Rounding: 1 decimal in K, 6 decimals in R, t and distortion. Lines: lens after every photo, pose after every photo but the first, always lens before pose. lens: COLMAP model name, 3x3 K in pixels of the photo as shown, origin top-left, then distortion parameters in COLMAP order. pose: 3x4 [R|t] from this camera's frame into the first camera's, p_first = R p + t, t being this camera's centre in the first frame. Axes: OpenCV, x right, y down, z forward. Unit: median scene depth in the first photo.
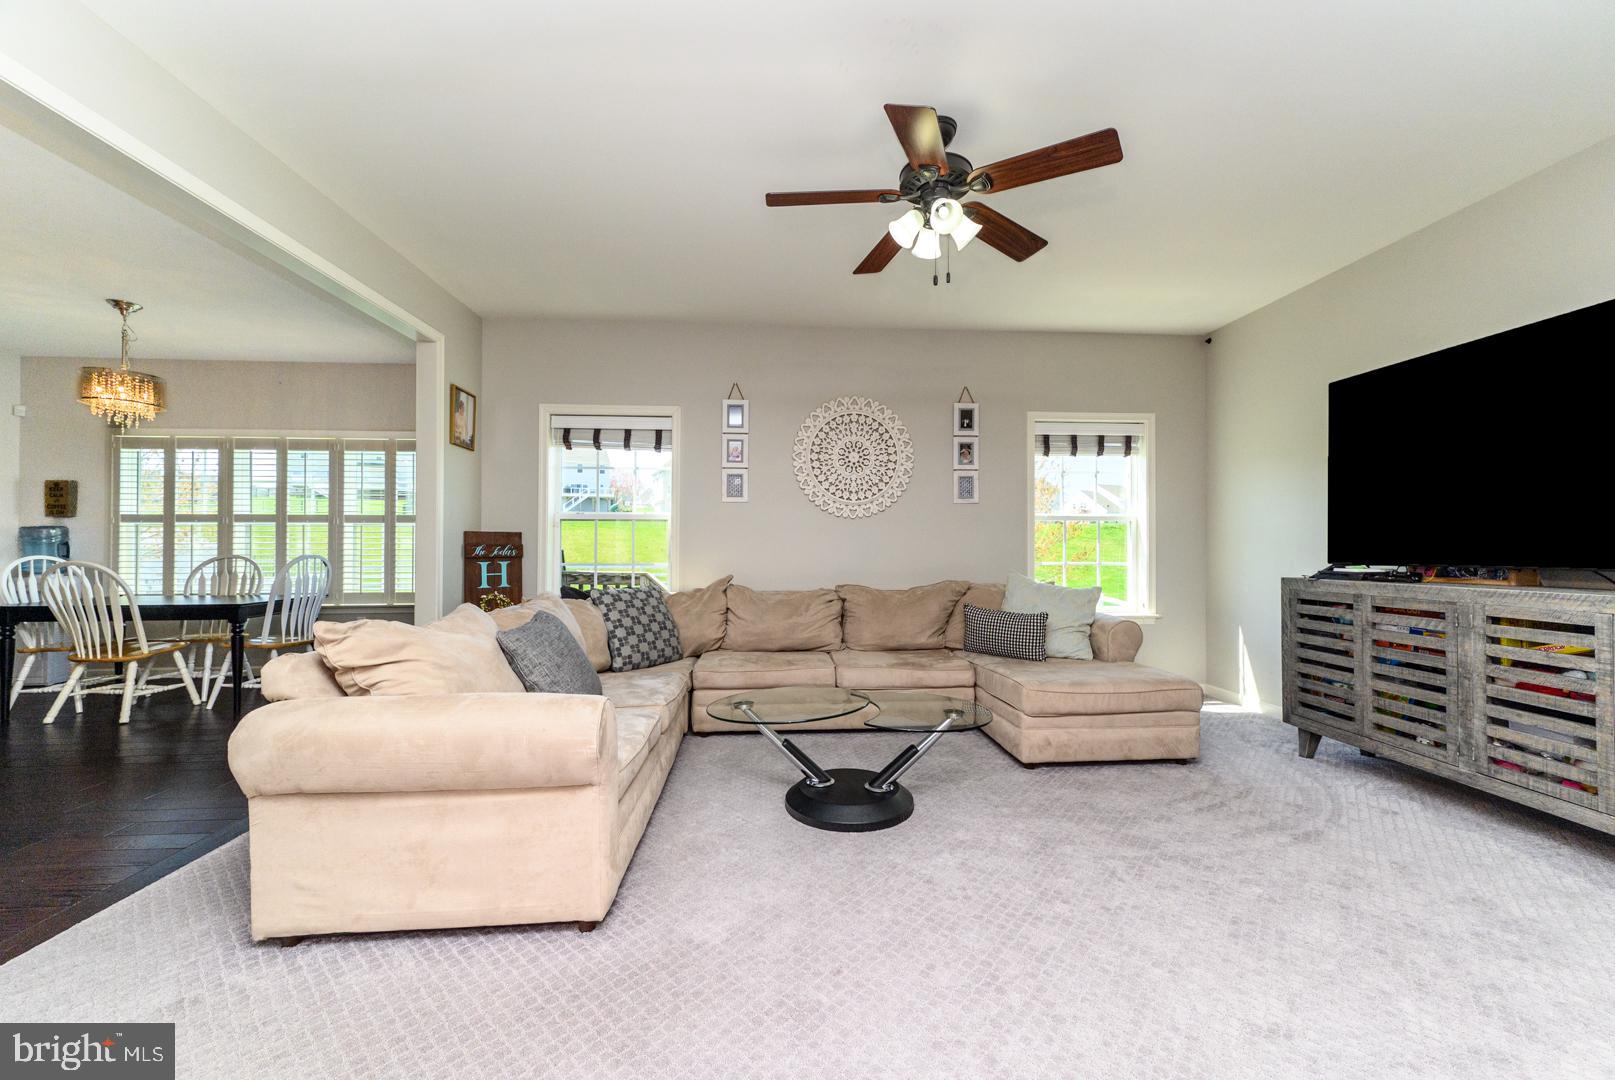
lens RADIAL K [[635.3, 0, 809.1], [0, 635.3, 540.1], [0, 0, 1]] dist [0.000295, -0.000166]
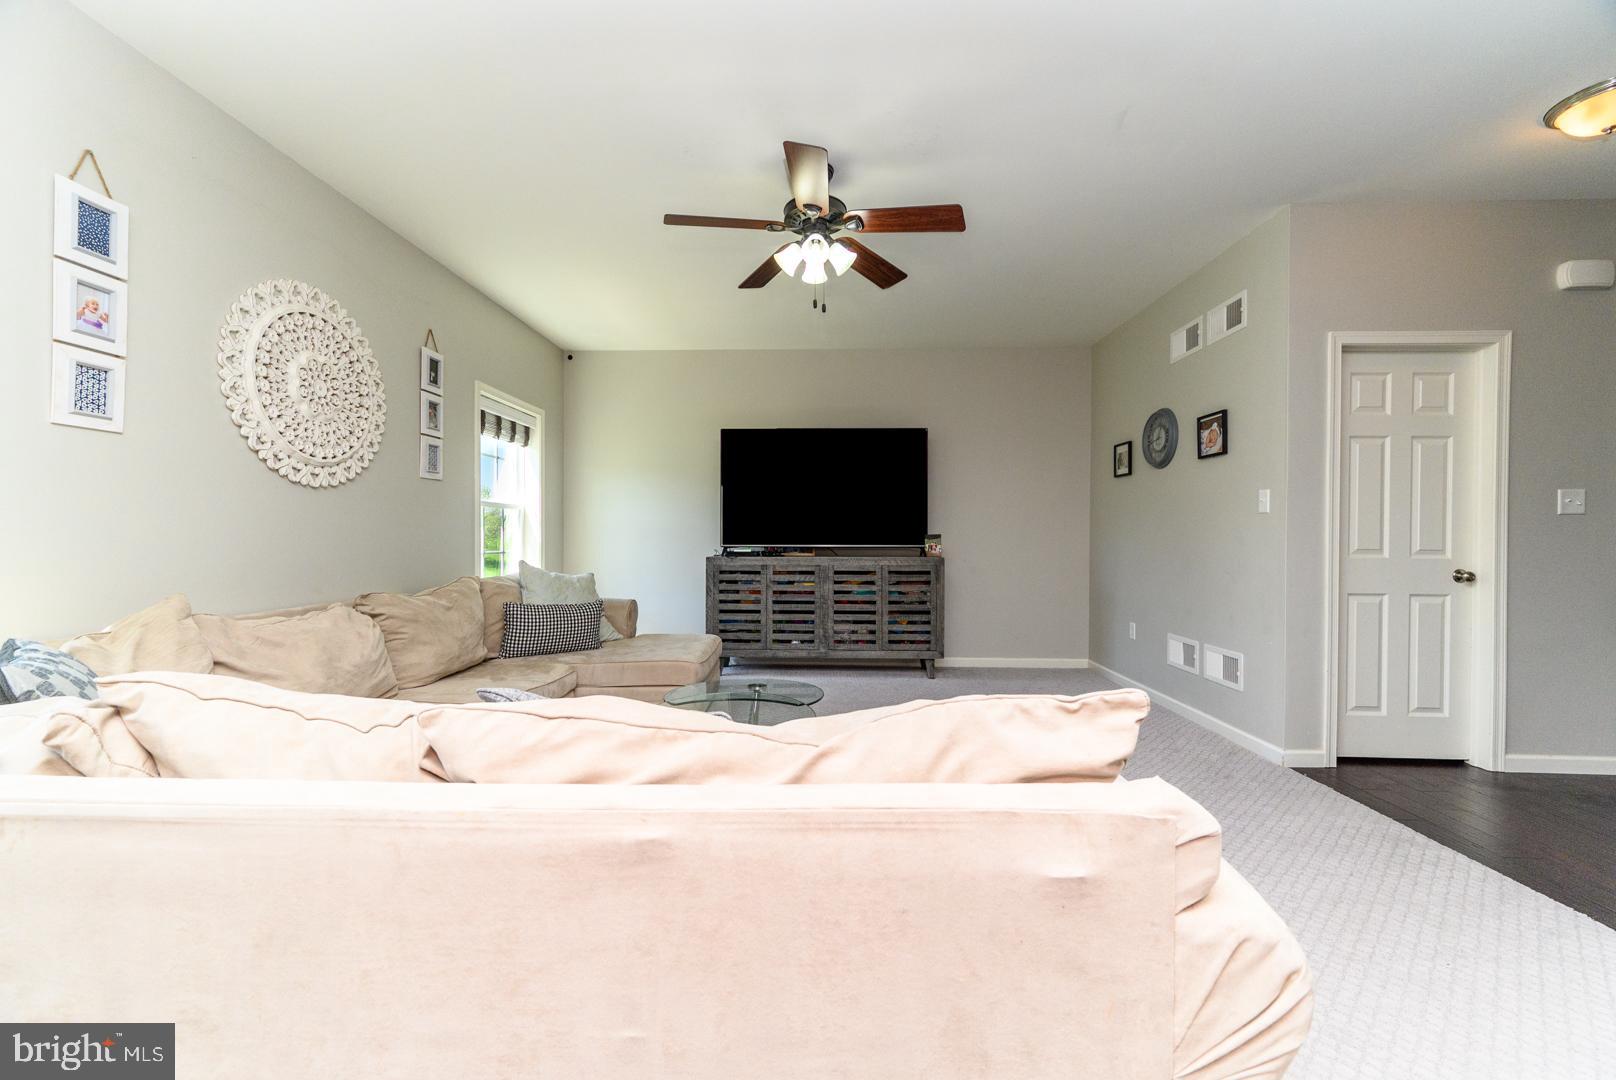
lens RADIAL K [[629.4, 0, 804.5], [0, 629.4, 540.5], [0, 0, 1]] dist [0.006687, -0.000293]
pose [[0.100452, -0.005759, 0.994925, -0.505983], [-0.016219, 0.999841, 0.007425, 0.004993], [-0.994810, -0.016882, 0.100343, 0.485161]]
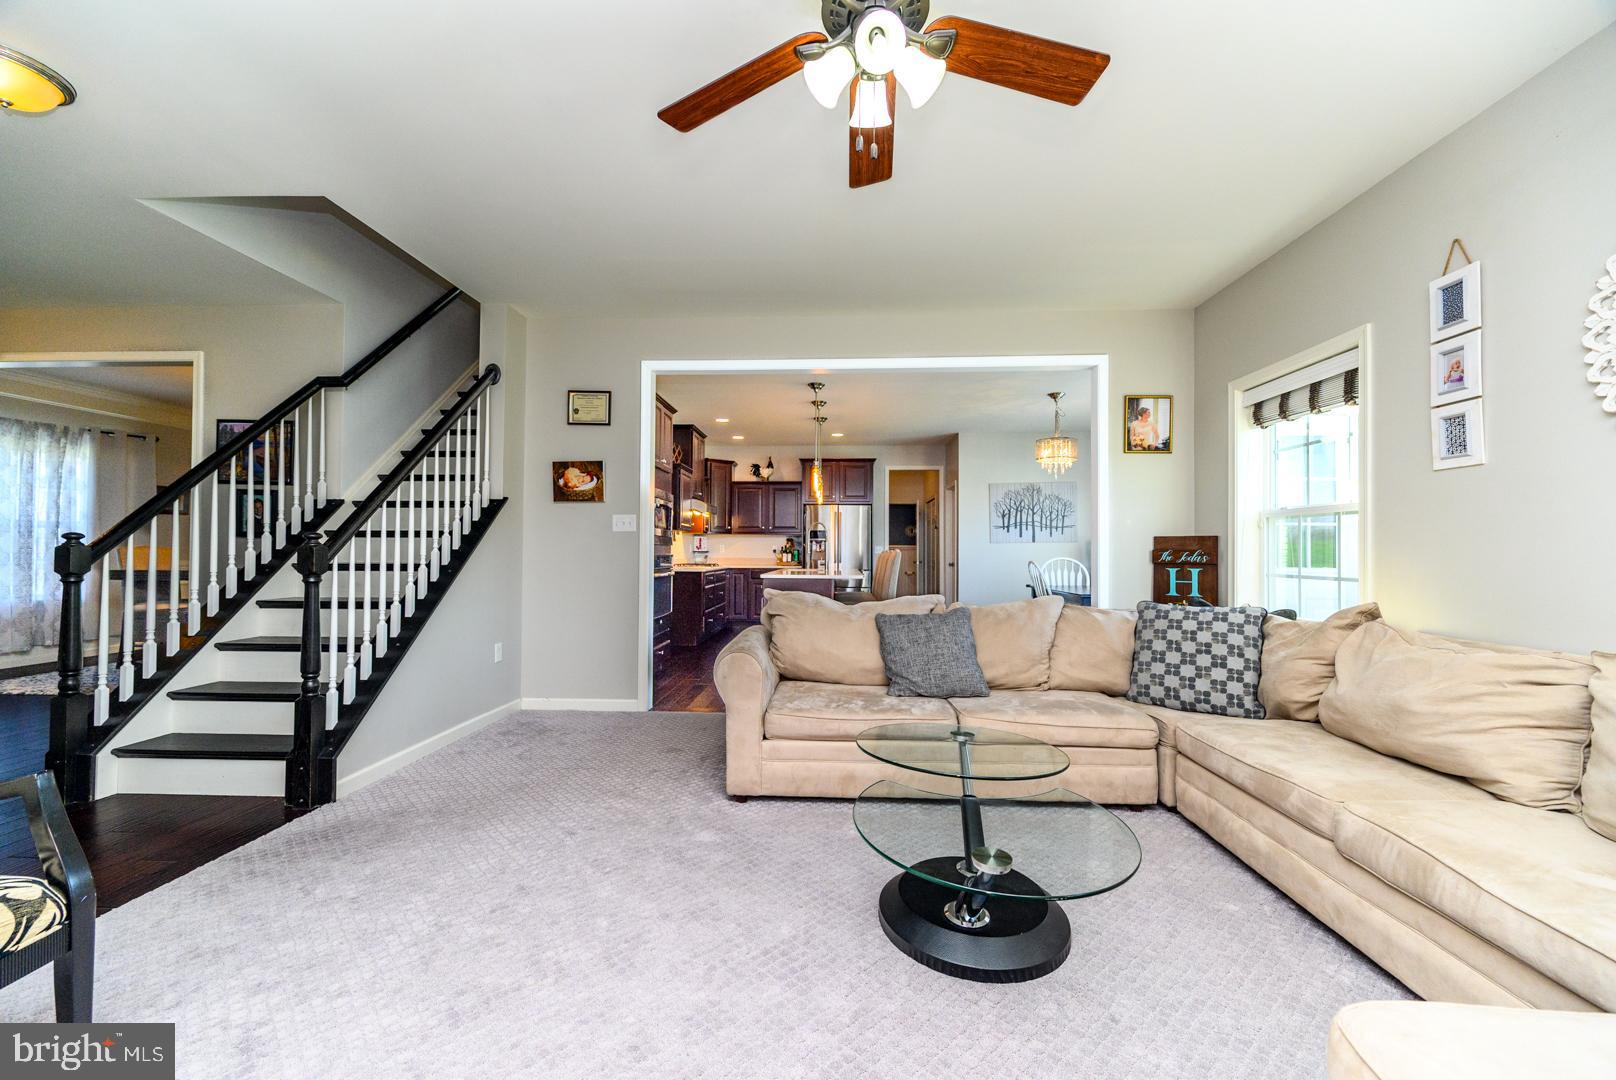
lens RADIAL K [[629.4, 0, 804.5], [0, 629.4, 540.5], [0, 0, 1]] dist [0.006687, -0.000293]
pose [[-0.120293, -0.017532, -0.992584, 0.473005], [0.008858, 0.999785, -0.018732, 0.005469], [0.992699, -0.011045, -0.120112, 0.542522]]
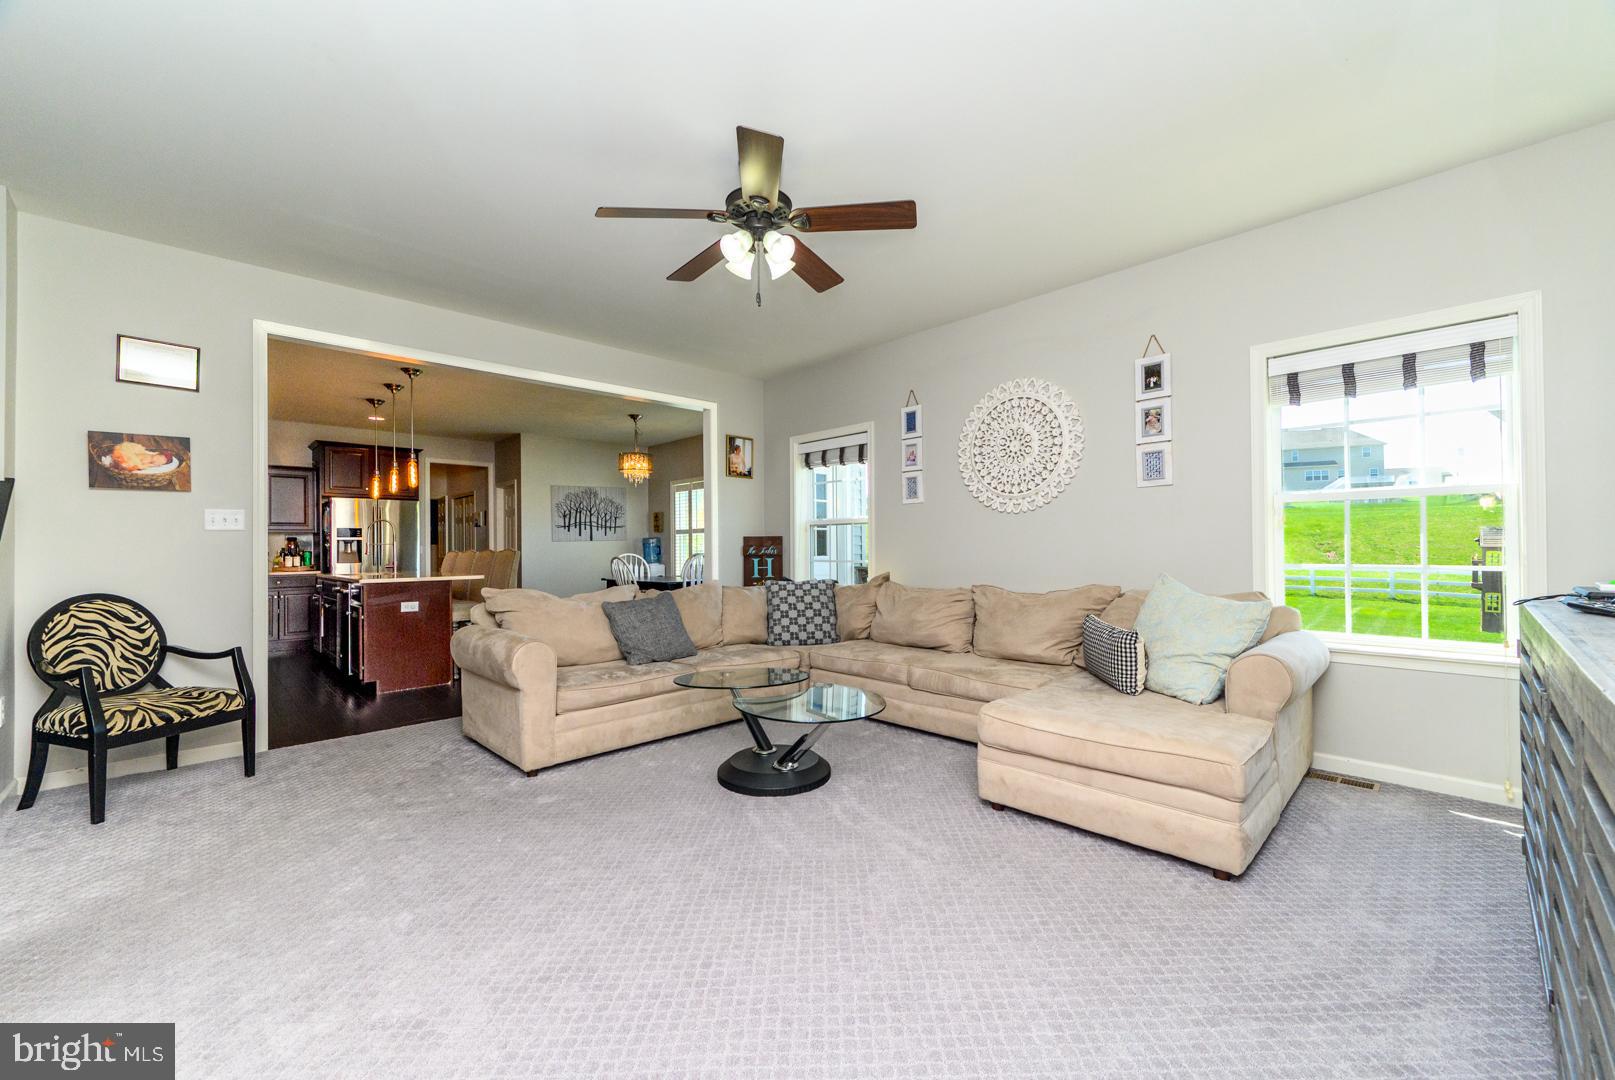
lens RADIAL K [[635.3, 0, 809.1], [0, 635.3, 540.1], [0, 0, 1]] dist [0.000295, -0.000166]
pose [[0.645676, -0.015945, -0.763445, 0.590804], [0.022000, 0.999755, -0.002274, 0.000066], [0.763295, -0.015328, 0.645868, 0.189959]]
